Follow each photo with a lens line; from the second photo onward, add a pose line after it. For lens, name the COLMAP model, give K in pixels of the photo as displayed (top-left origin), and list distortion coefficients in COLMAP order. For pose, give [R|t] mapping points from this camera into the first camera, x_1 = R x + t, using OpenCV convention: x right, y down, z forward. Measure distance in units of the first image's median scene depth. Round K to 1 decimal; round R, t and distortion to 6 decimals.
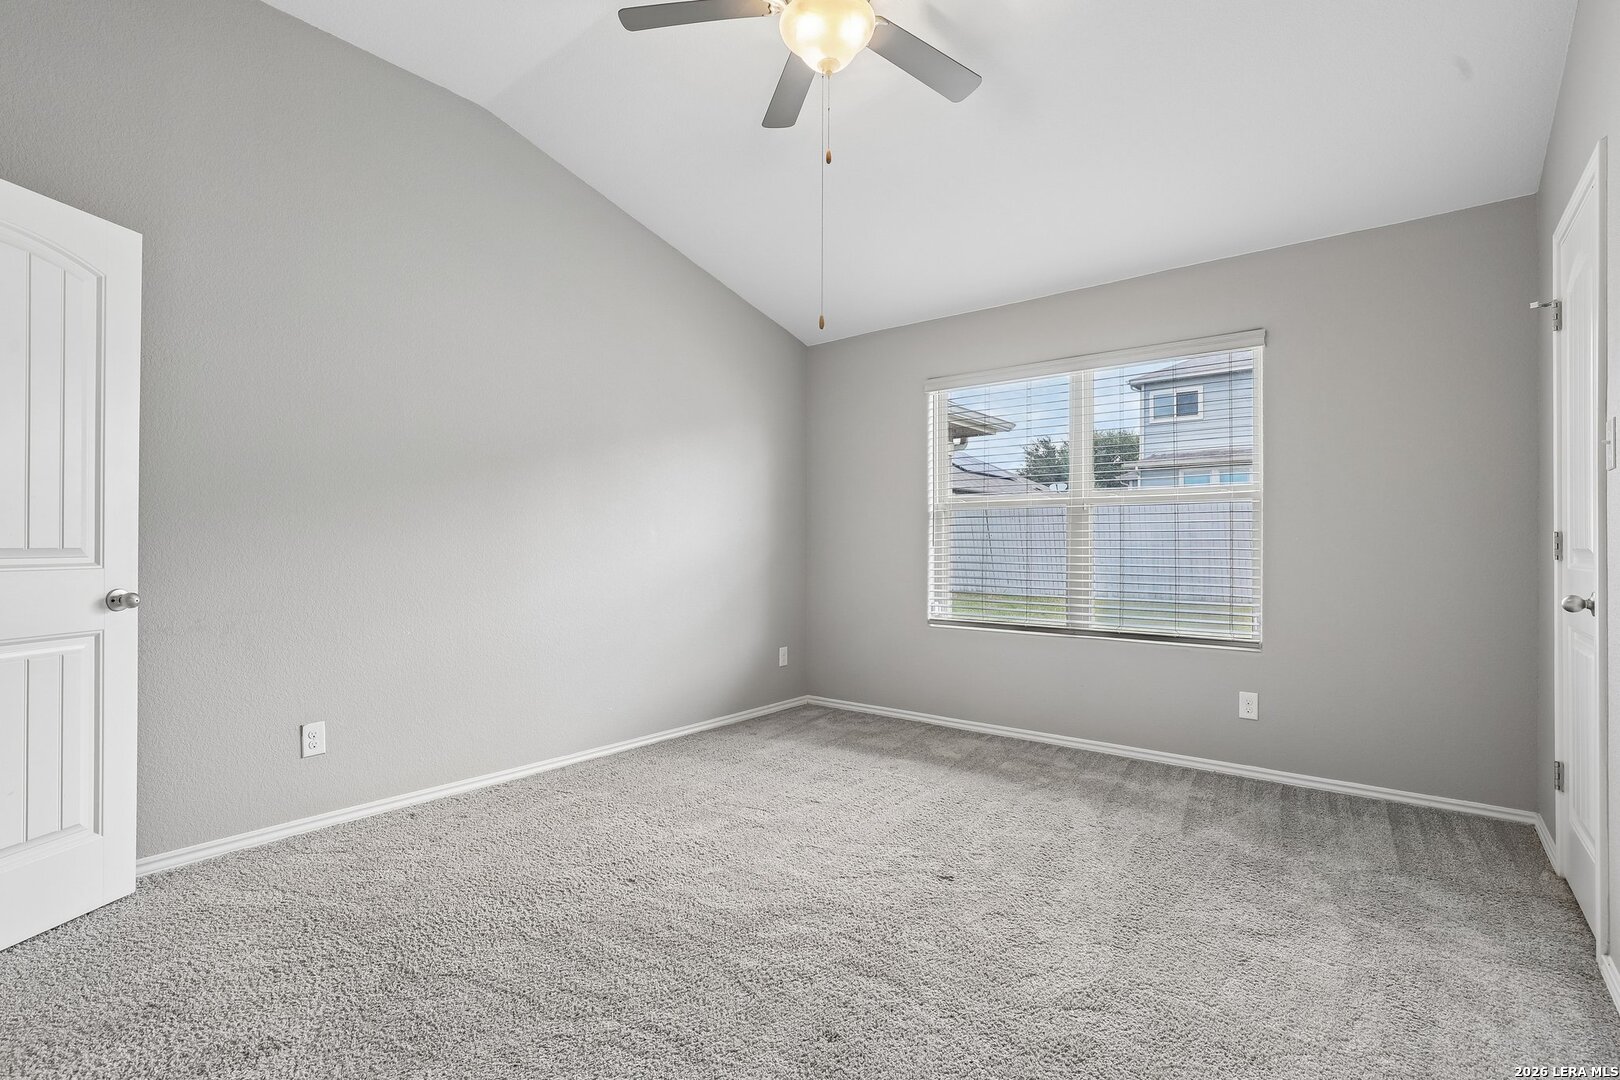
lens RADIAL K [[743.1, 0, 820.2], [0, 743.1, 541.5], [0, 0, 1]] dist [-0.010674, -0.000723]
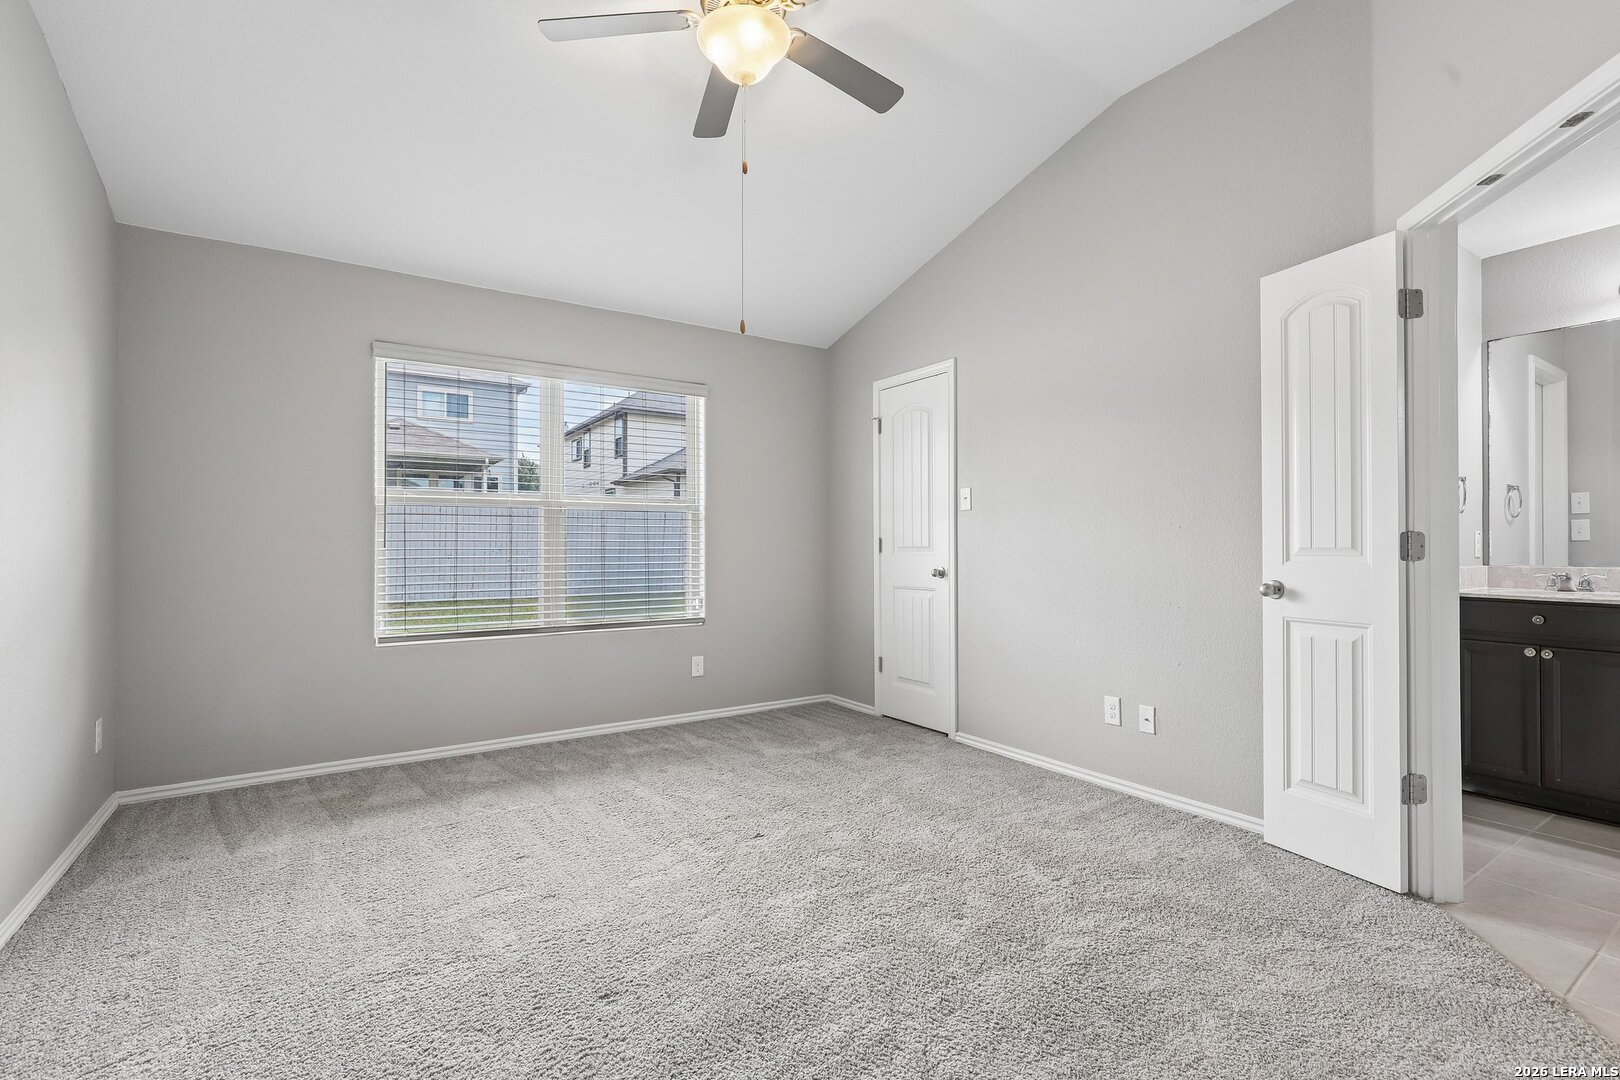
lens RADIAL K [[743.1, 0, 820.2], [0, 743.1, 541.5], [0, 0, 1]] dist [-0.010674, -0.000723]
pose [[0.302616, 0.001055, 0.953112, -0.598418], [-0.002823, 0.999996, -0.000210, -0.002806], [-0.953108, -0.002627, 0.302617, 0.371426]]
